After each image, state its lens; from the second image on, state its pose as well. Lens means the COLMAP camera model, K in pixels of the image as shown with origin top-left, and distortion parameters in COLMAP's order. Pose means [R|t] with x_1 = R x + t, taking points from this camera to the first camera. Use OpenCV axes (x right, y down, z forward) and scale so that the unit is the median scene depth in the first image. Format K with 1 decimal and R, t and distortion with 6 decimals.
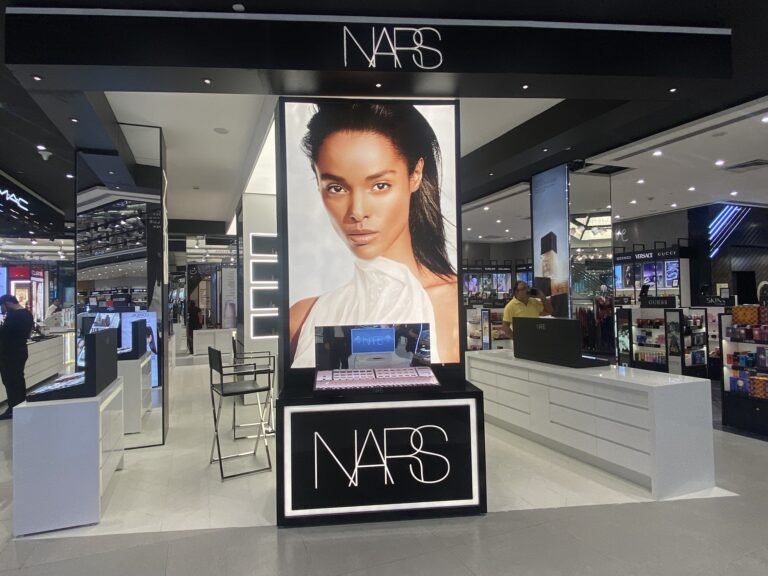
lens RADIAL K [[449.9, 0, 384.0], [0, 449.9, 288.0], [0, 0, 1]] dist [0.046975, -0.033456]
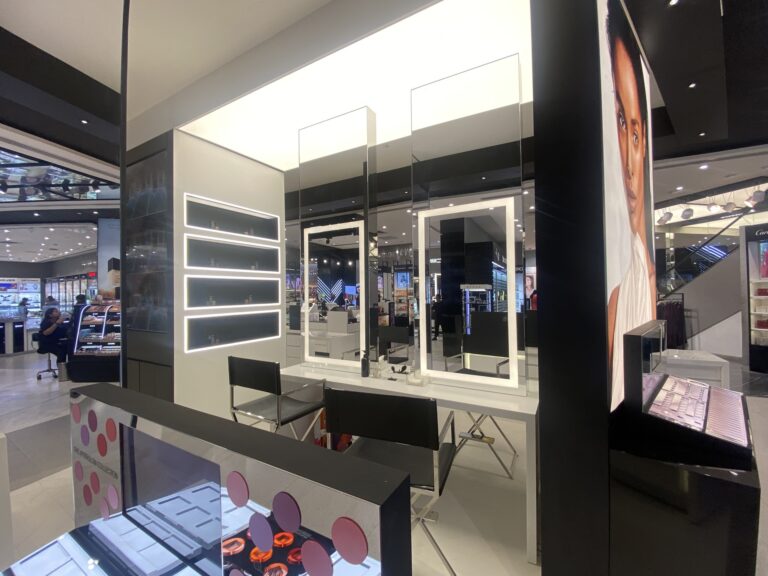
lens RADIAL K [[318.7, 0, 384.0], [0, 318.7, 288.0], [0, 0, 1]] dist [0.000766, -0.000172]
pose [[0.787078, 0.015545, 0.616658, -0.662812], [-0.013682, 0.999876, -0.007742, 0.031746], [-0.616702, -0.002343, 0.787193, 0.847580]]
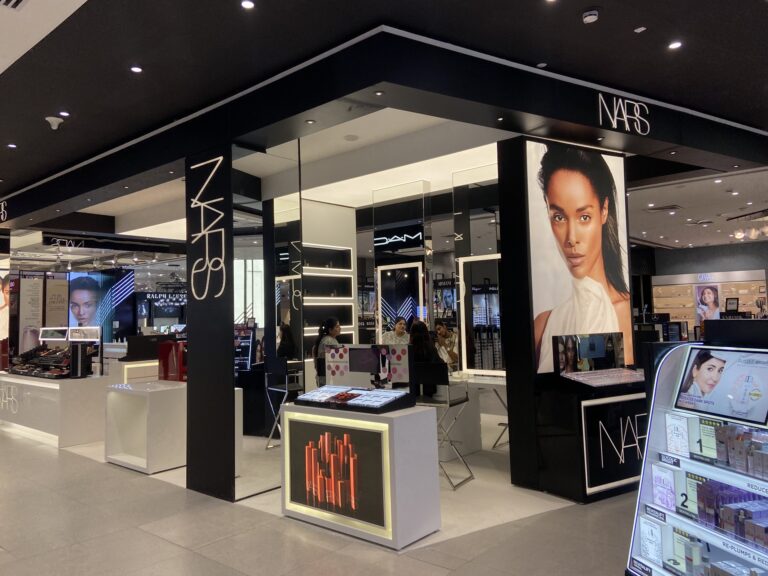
lens RADIAL K [[571.3, 0, 379.7], [0, 571.3, 280.2], [0, 0, 1]] dist [0.062870, 0.000036]
pose [[0.891753, 0.023199, 0.451927, -1.193437], [0.000775, 0.998605, -0.052790, 0.020527], [-0.452521, 0.047426, 0.890492, -0.111282]]
